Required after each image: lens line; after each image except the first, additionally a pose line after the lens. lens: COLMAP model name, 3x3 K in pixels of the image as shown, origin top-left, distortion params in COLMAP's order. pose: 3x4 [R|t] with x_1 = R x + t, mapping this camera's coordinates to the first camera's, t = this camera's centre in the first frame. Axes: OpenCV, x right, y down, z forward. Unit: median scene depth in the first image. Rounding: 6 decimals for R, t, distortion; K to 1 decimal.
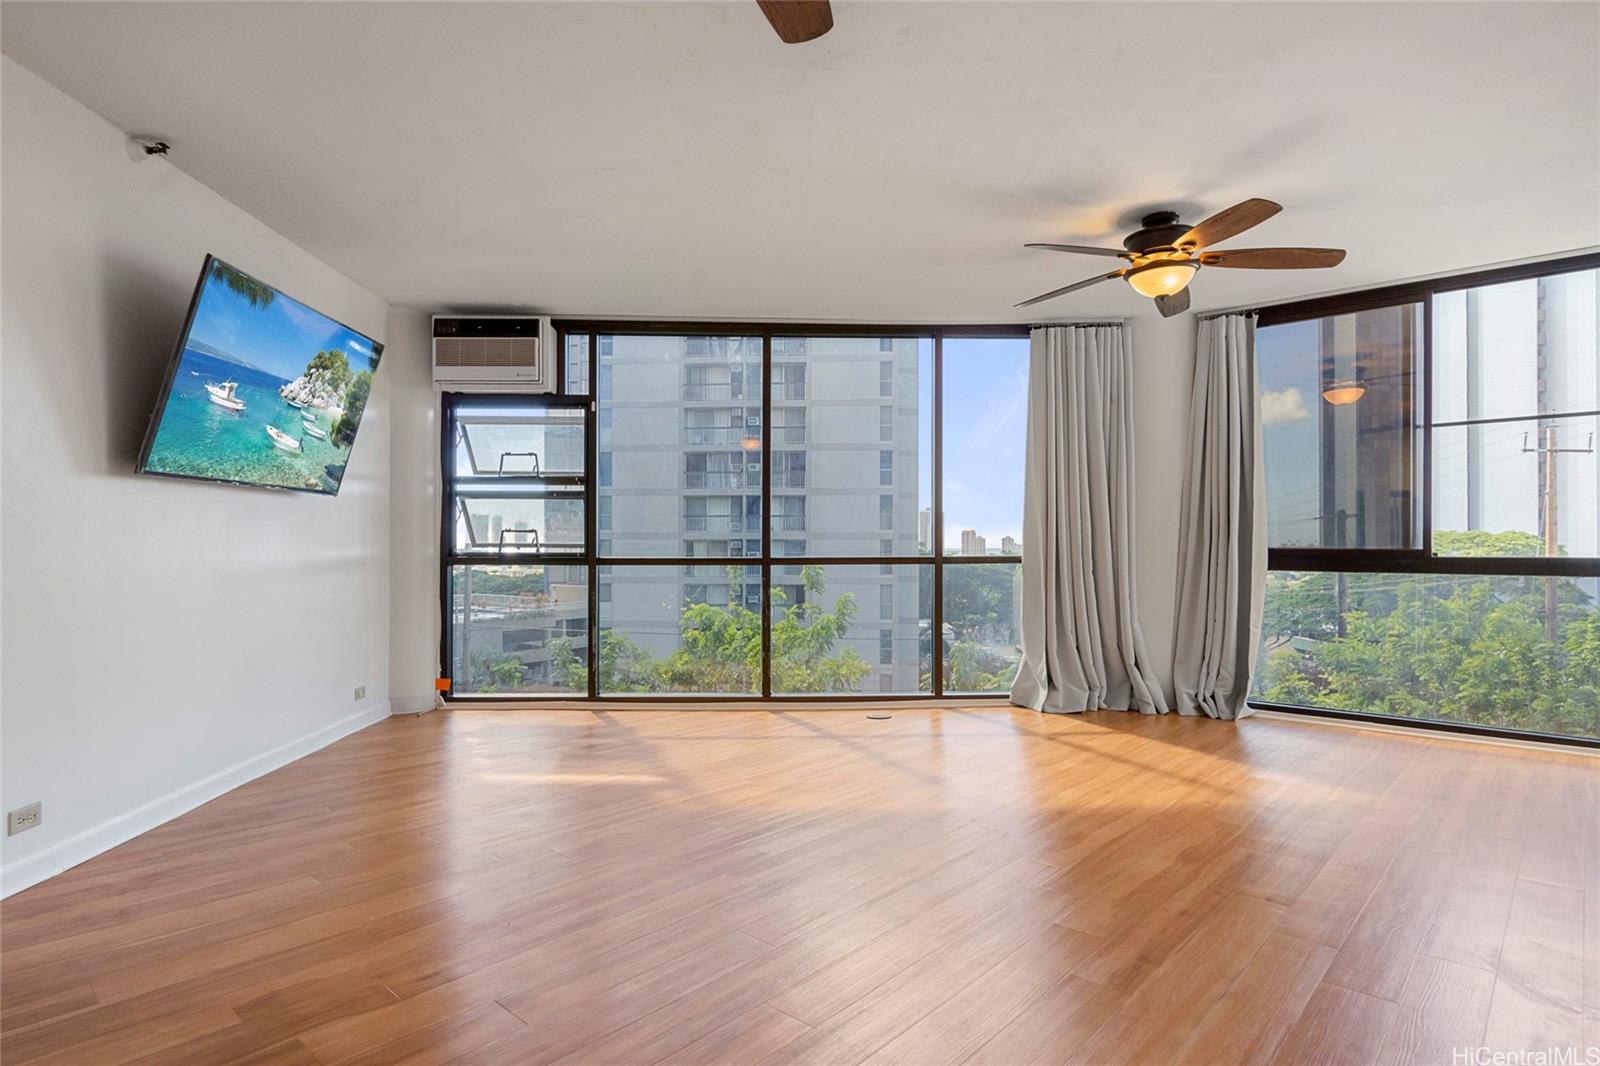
lens RADIAL K [[882.2, 0, 815.7], [0, 882.2, 542.9], [0, 0, 1]] dist [-0.000272, 0.003286]
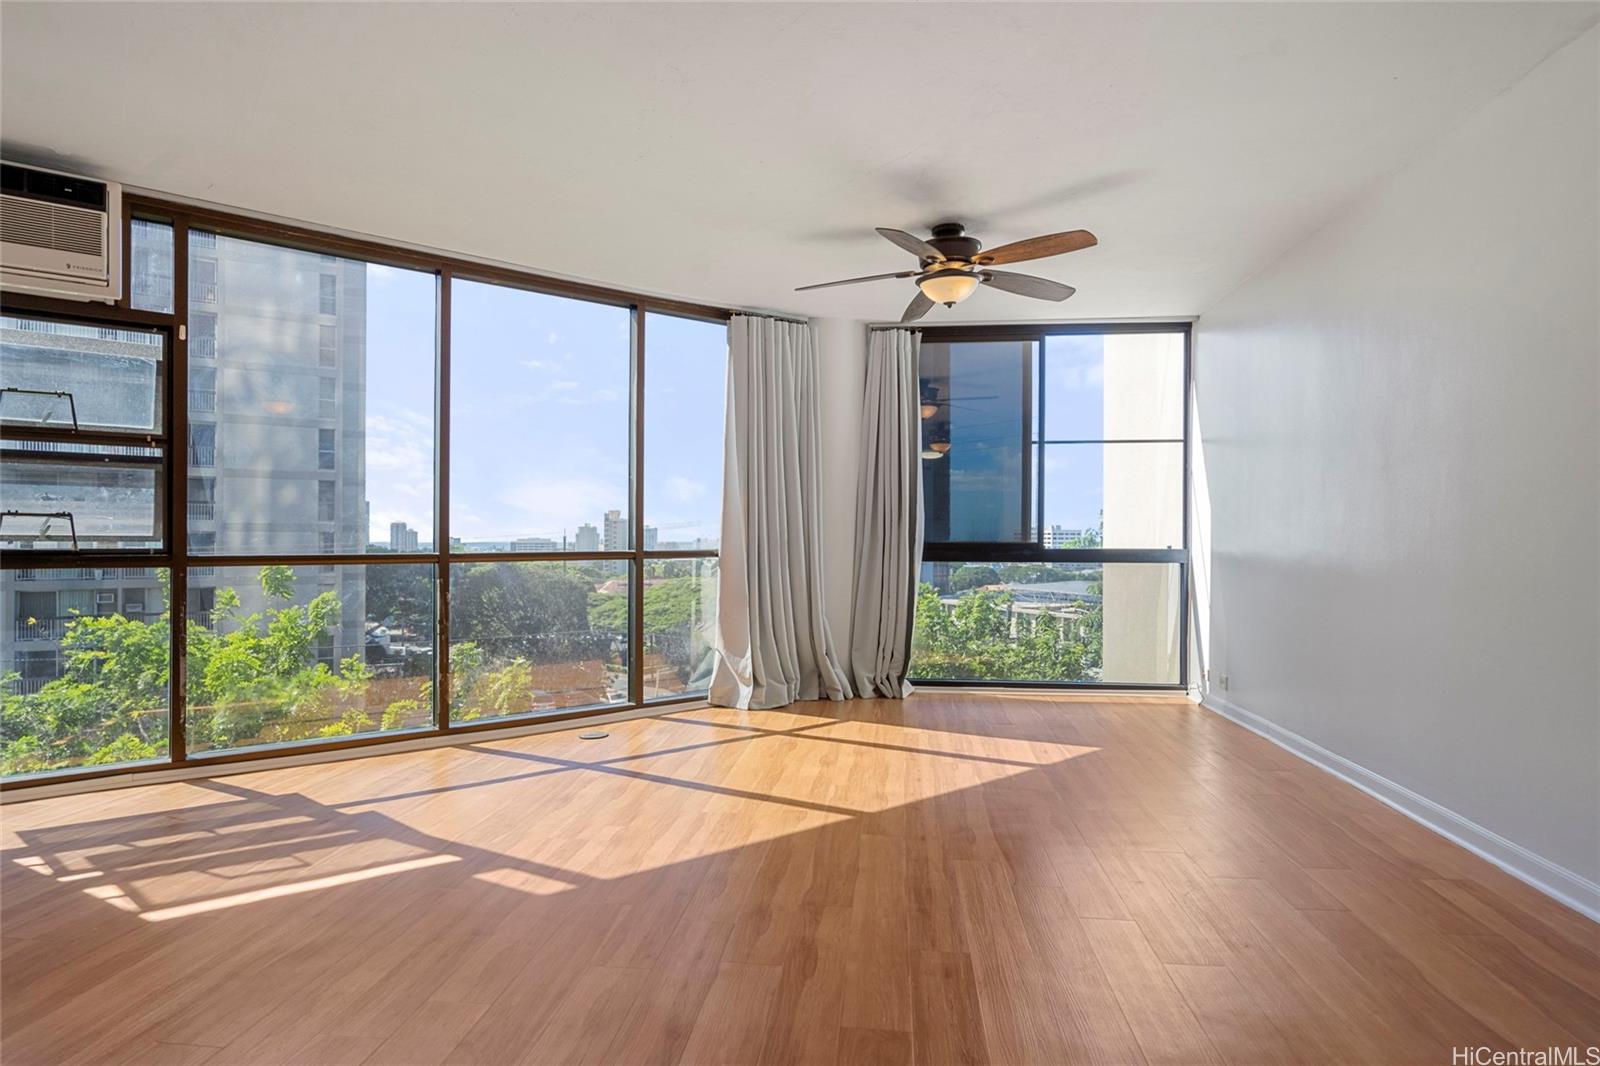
lens RADIAL K [[882.2, 0, 739.3], [0, 882.2, 545.2], [0, 0, 1]] dist [-0.000272, 0.003286]
pose [[0.814315, -0.002373, 0.580418, -0.317020], [-0.002632, 0.999966, 0.007781, 0.002239], [-0.580417, -0.007864, 0.814282, 0.210334]]
